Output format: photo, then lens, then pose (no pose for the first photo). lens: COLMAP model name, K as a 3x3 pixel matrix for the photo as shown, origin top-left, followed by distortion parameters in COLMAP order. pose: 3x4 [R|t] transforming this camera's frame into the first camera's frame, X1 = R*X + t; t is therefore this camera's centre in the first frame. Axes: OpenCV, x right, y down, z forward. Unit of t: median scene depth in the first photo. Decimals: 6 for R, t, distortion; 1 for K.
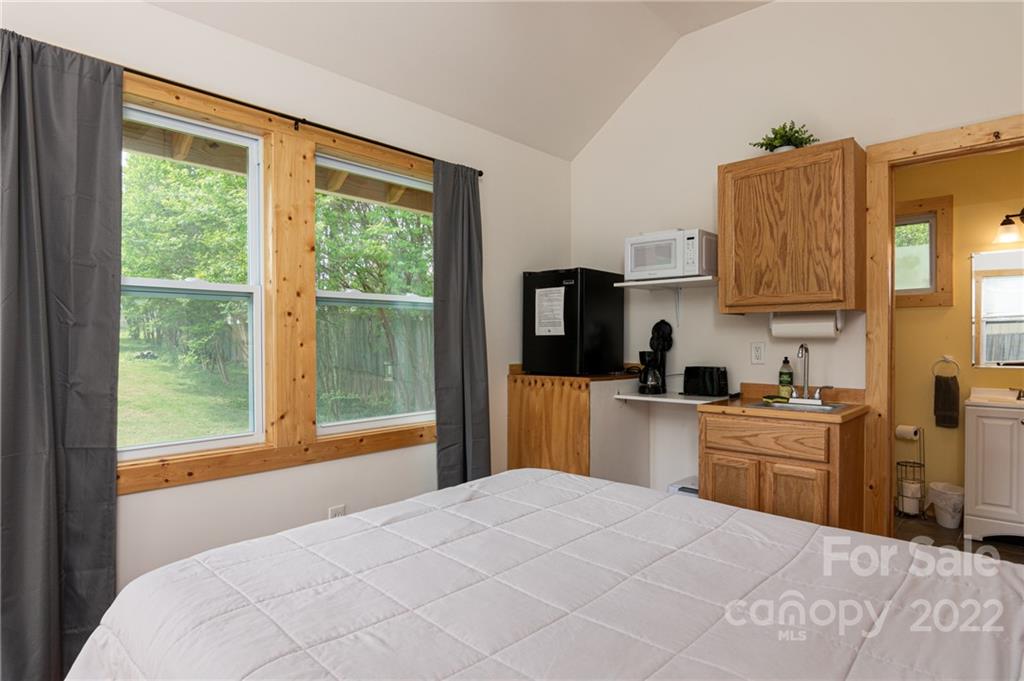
lens RADIAL K [[573.9, 0, 512.0], [0, 573.9, 340.5], [0, 0, 1]] dist [-0.001657, -0.001947]
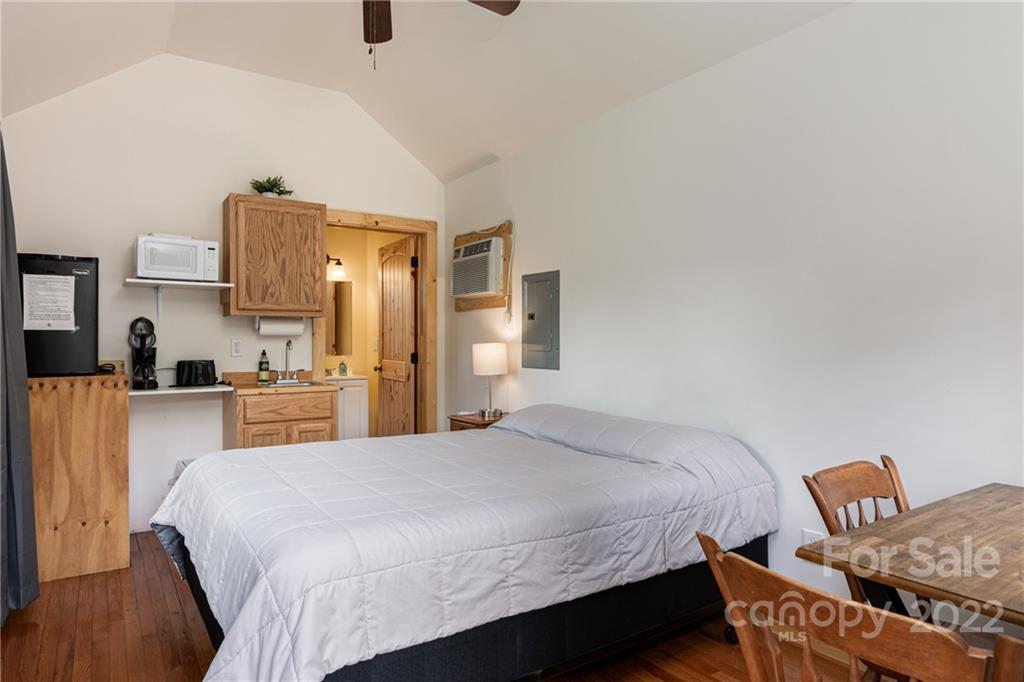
lens RADIAL K [[607.2, 0, 490.4], [0, 607.2, 336.2], [0, 0, 1]] dist [-0.005287, -0.002308]
pose [[0.241614, 0.007489, 0.970343, -0.756002], [-0.000673, 0.999971, -0.007550, 0.007333], [-0.970372, 0.001171, 0.241612, 0.162548]]
